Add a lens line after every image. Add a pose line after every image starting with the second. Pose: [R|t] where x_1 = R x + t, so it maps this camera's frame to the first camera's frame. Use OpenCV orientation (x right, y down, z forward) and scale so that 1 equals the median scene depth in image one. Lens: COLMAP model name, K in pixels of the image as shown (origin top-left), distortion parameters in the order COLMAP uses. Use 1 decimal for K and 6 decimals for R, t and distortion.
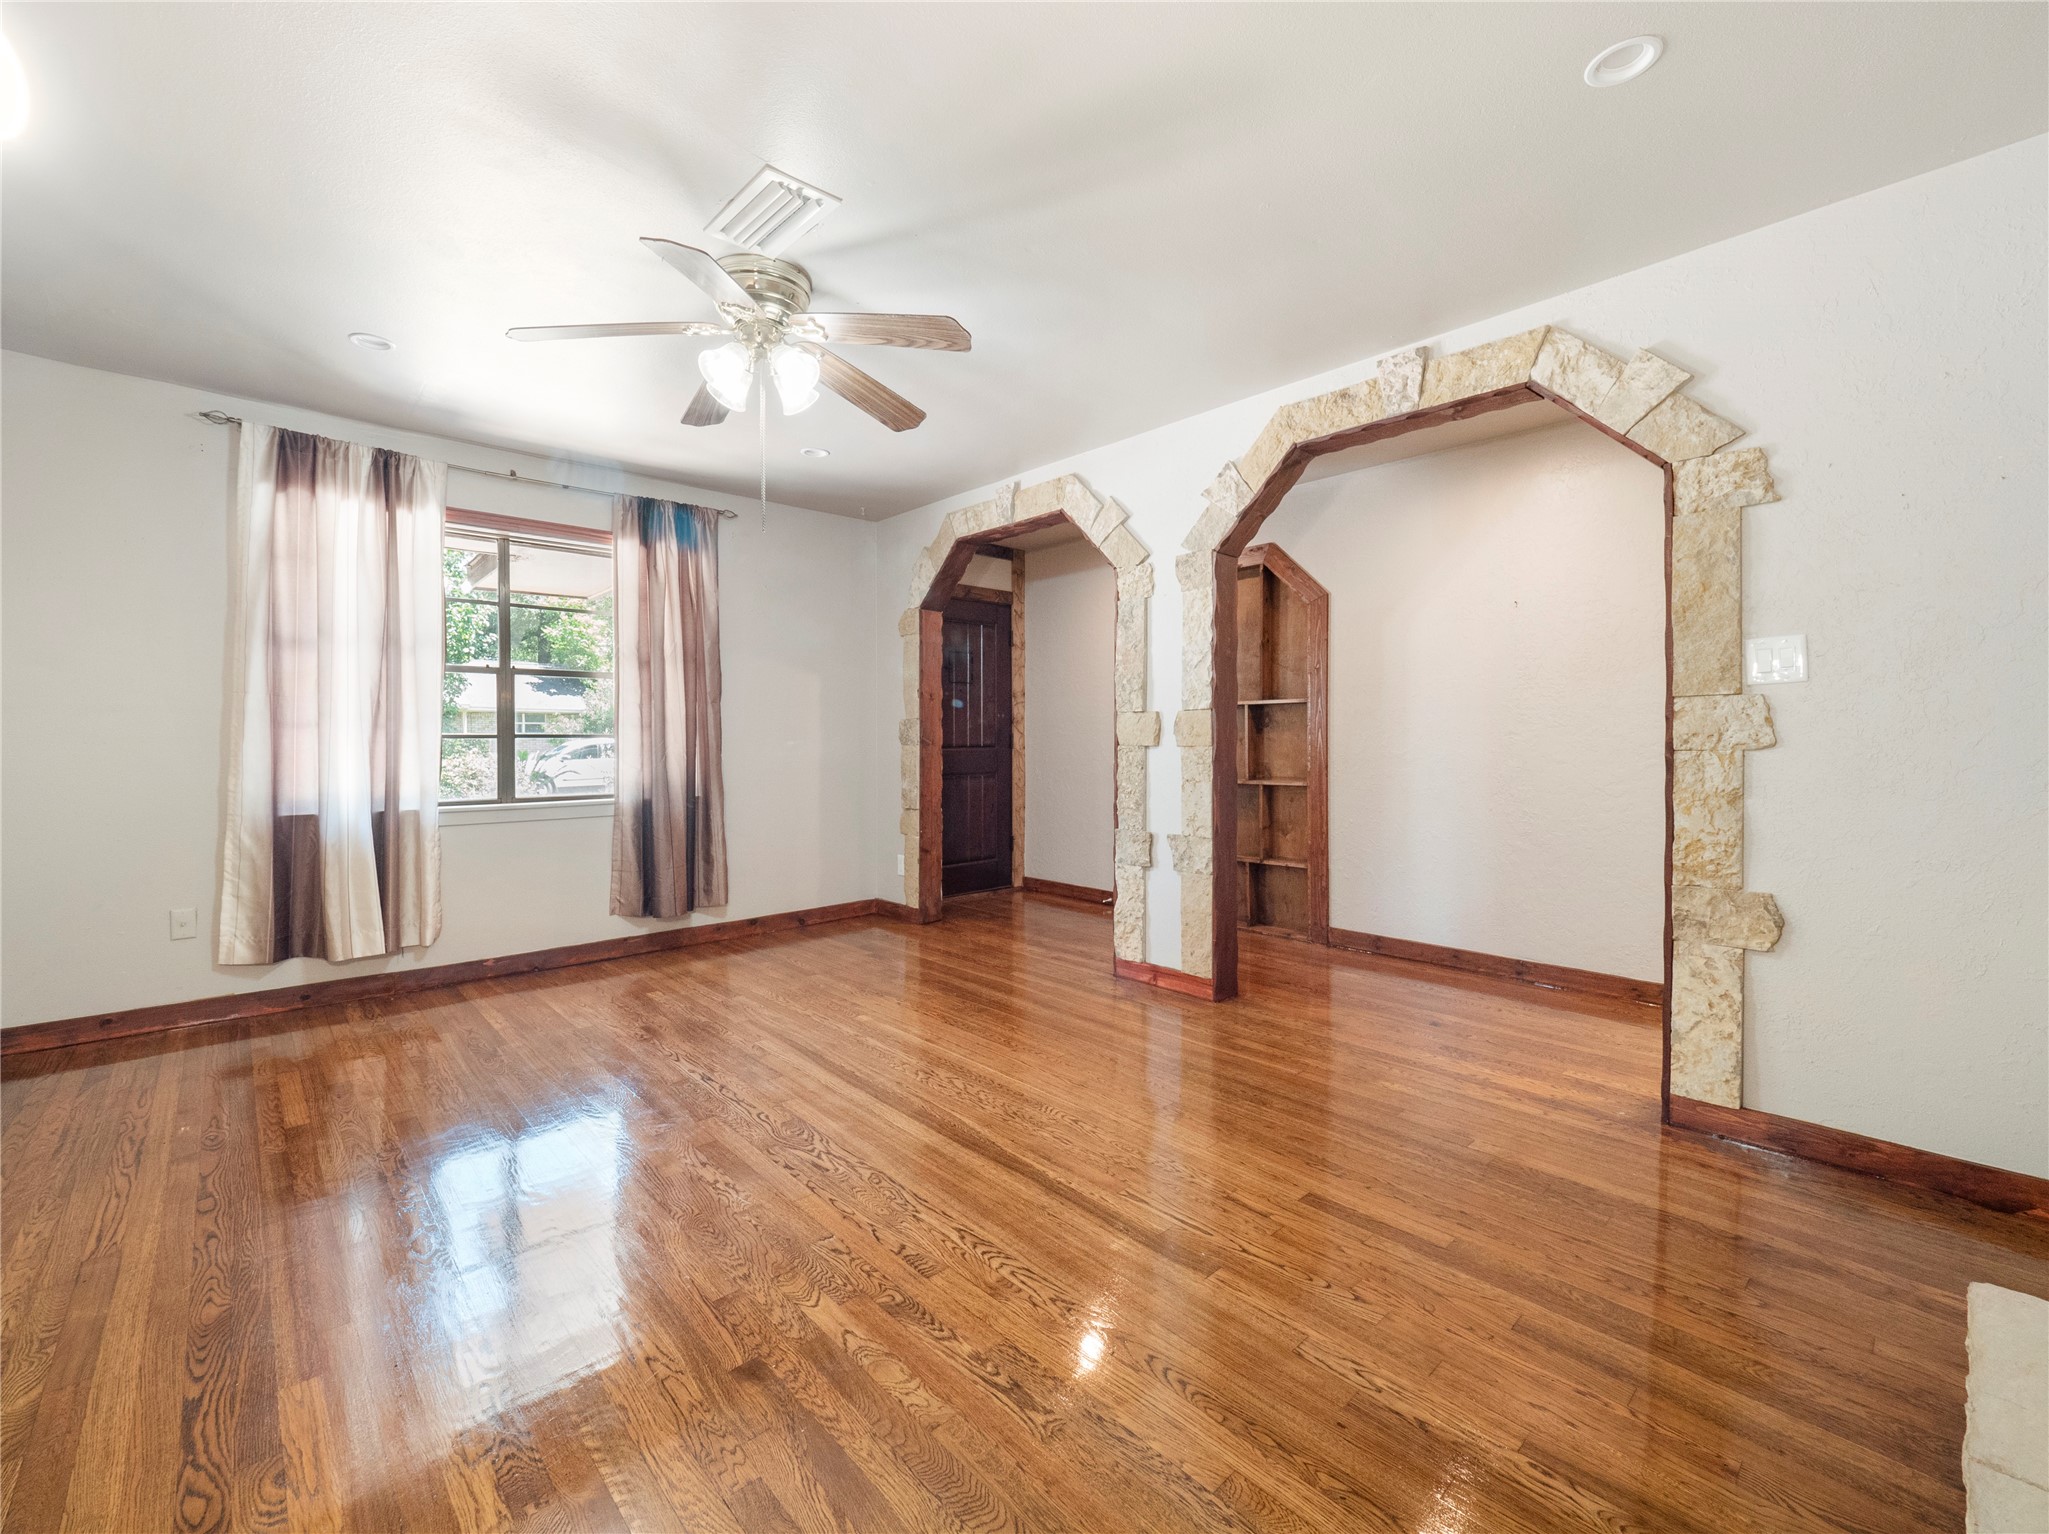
lens RADIAL K [[862.0, 0, 1021.9], [0, 862.0, 747.2], [0, 0, 1]] dist [0.014802, -0.015712]
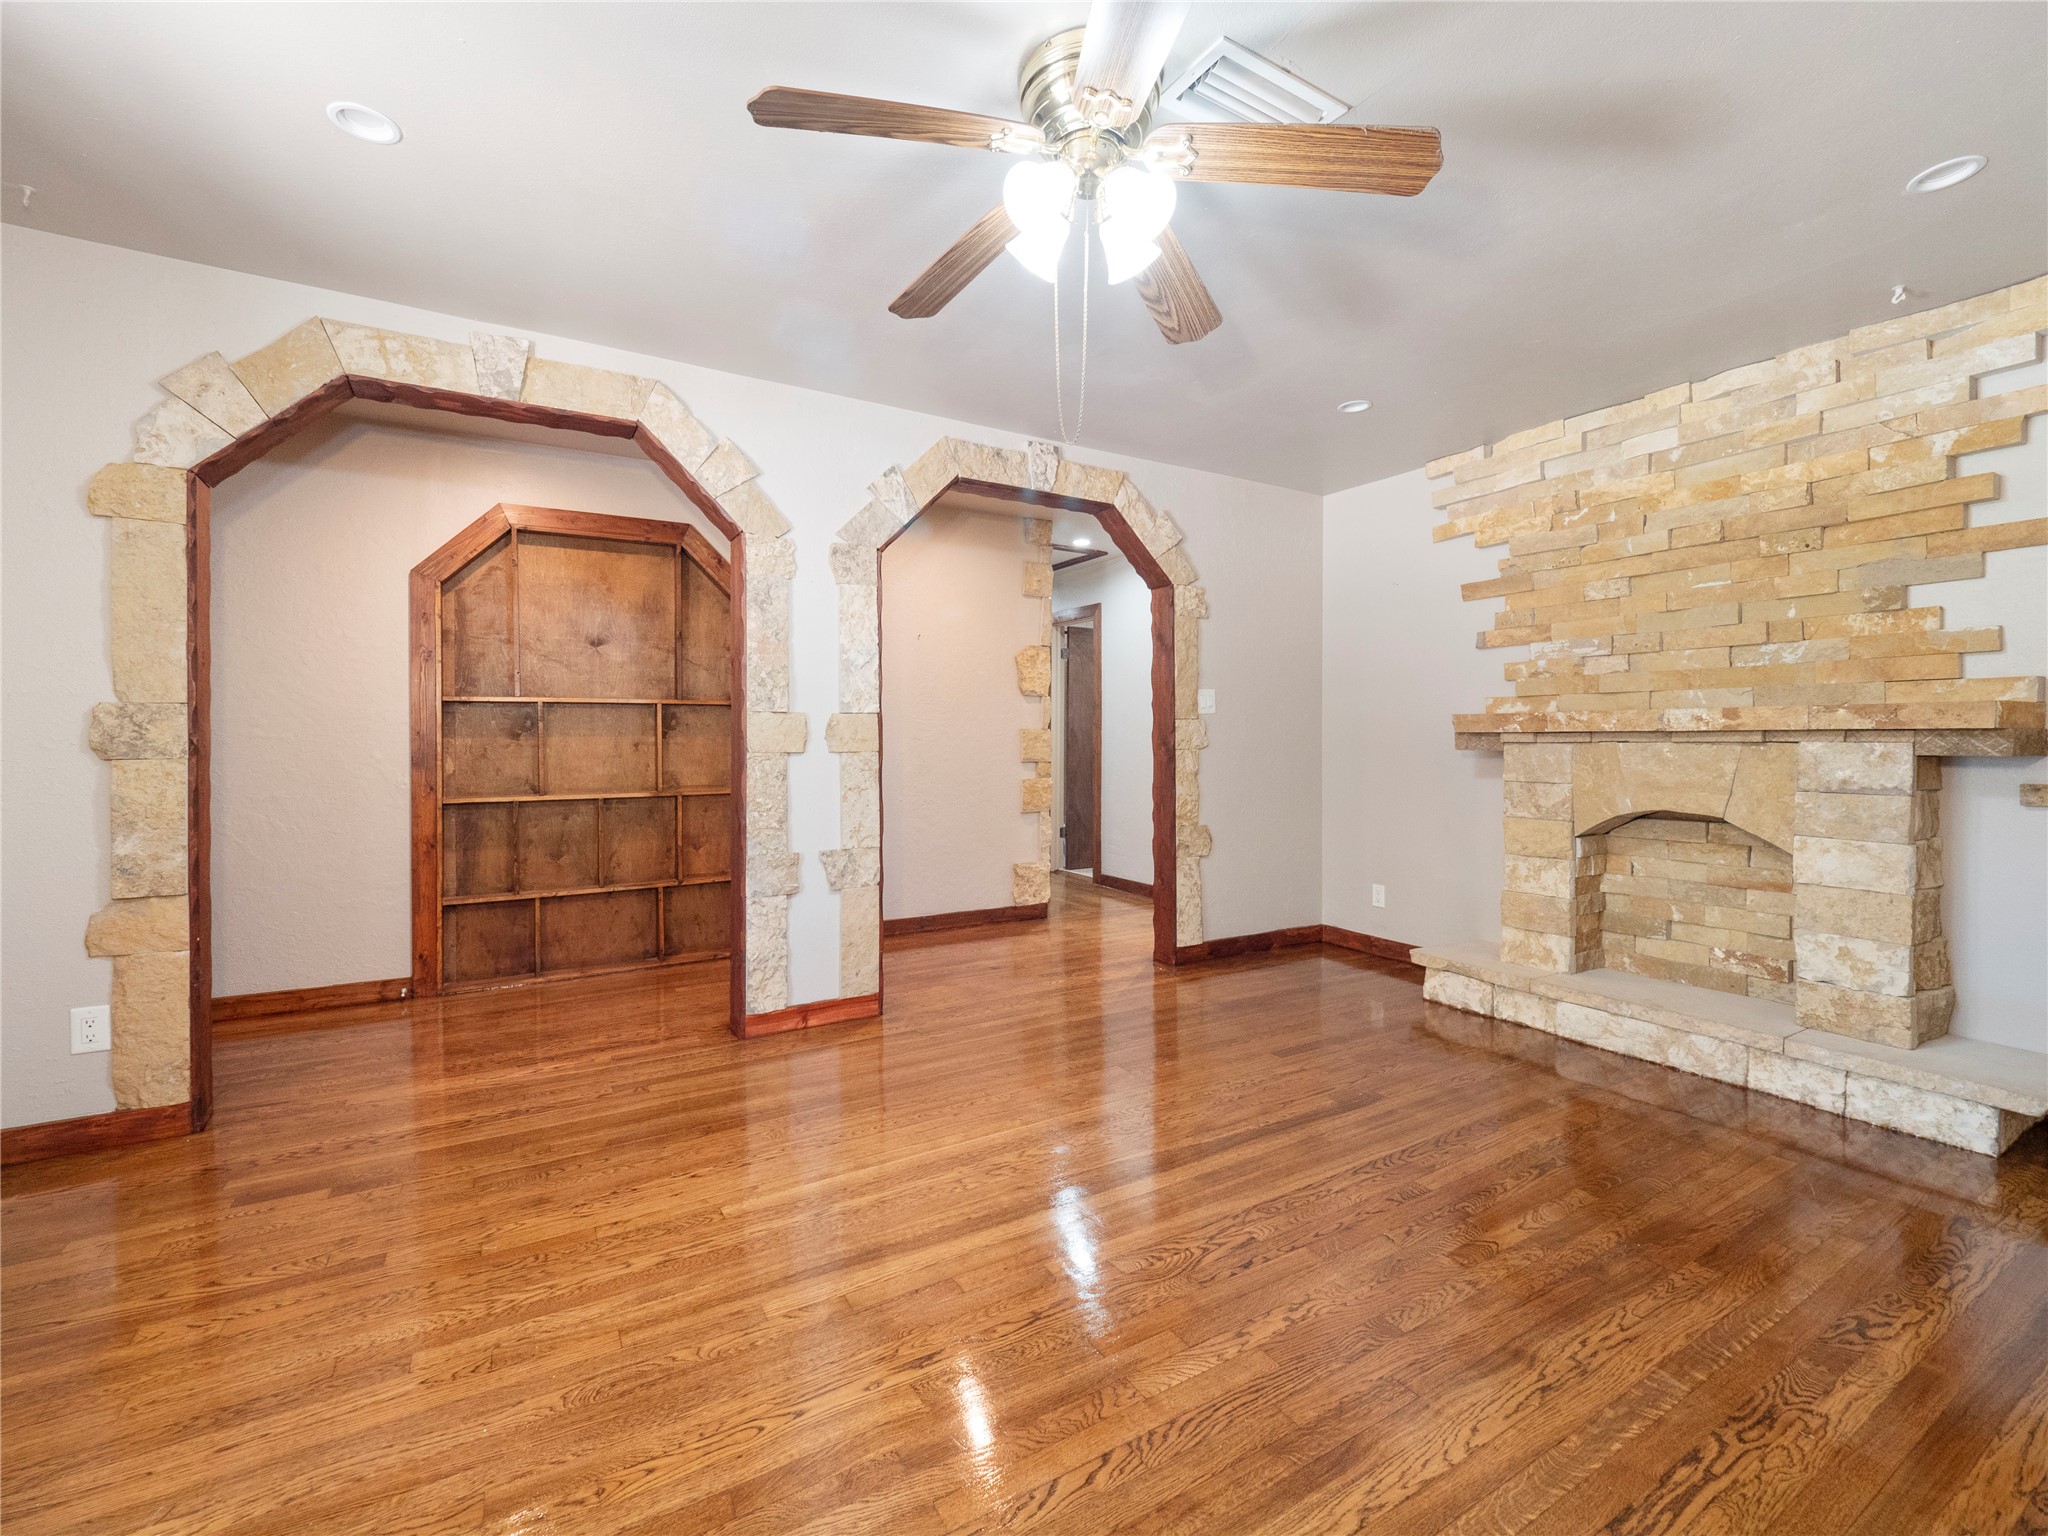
lens RADIAL K [[861.6, 0, 1021.4], [0, 861.6, 748.2], [0, 0, 1]] dist [0.014802, -0.015712]
pose [[0.215804, -0.005921, 0.976419, -0.664919], [0.012310, 0.999919, 0.003343, -0.005808], [-0.976359, 0.011298, 0.215859, 0.613330]]
